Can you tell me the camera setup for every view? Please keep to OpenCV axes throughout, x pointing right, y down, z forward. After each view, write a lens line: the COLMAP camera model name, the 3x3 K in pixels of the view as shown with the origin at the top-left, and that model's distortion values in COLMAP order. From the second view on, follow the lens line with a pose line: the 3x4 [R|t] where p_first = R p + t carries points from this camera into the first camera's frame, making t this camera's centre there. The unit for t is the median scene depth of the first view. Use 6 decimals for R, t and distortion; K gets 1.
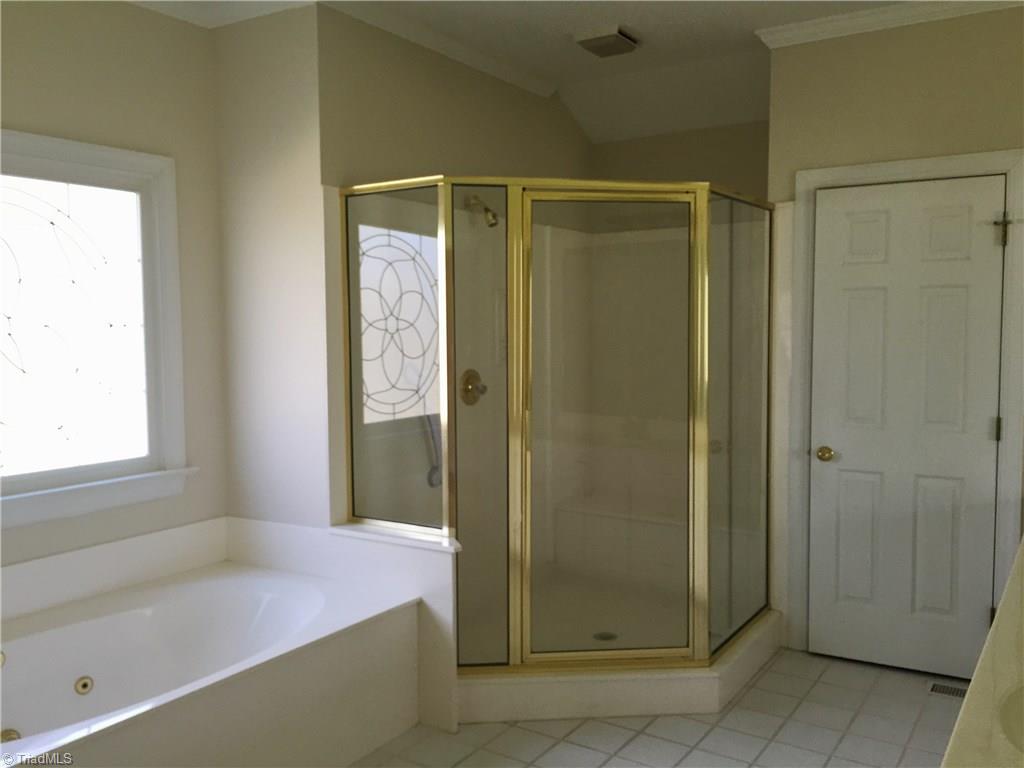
lens RADIAL K [[882.4, 0, 505.0], [0, 882.4, 387.7], [0, 0, 1]] dist [0.085345, -0.120186]
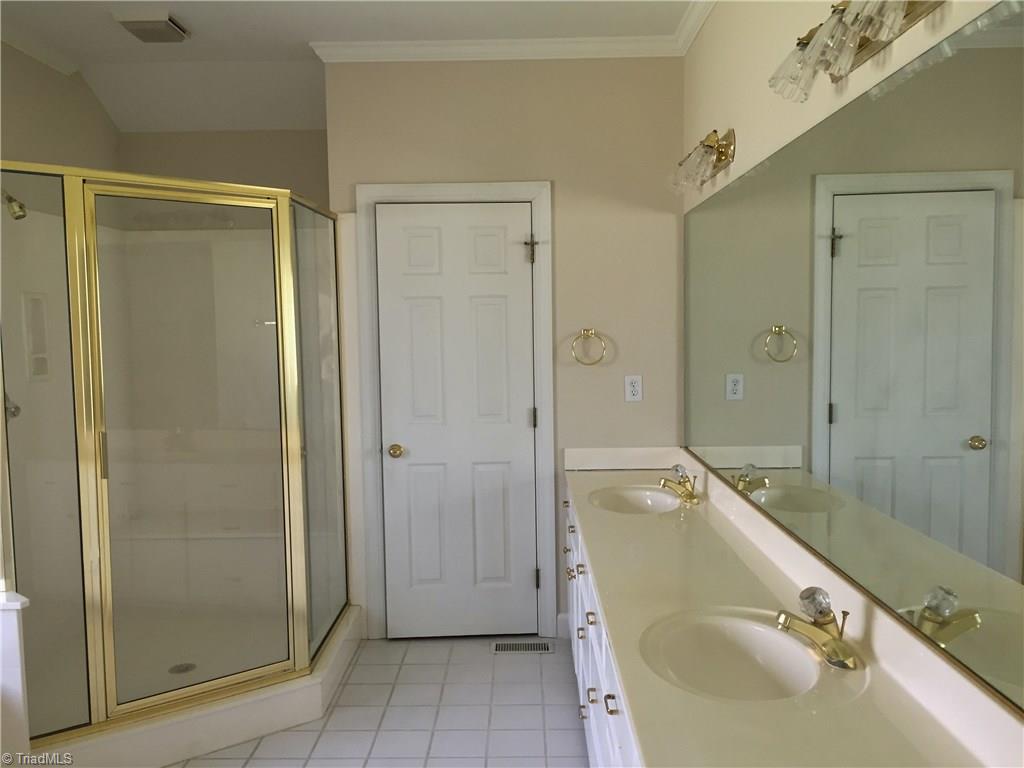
lens RADIAL K [[882.4, 0, 505.0], [0, 882.4, 387.7], [0, 0, 1]] dist [0.085345, -0.120186]
pose [[0.846386, -0.049001, 0.530311, -0.096115], [0.049159, 0.998695, 0.013820, -0.010820], [-0.530296, 0.014373, 0.847690, 0.029207]]
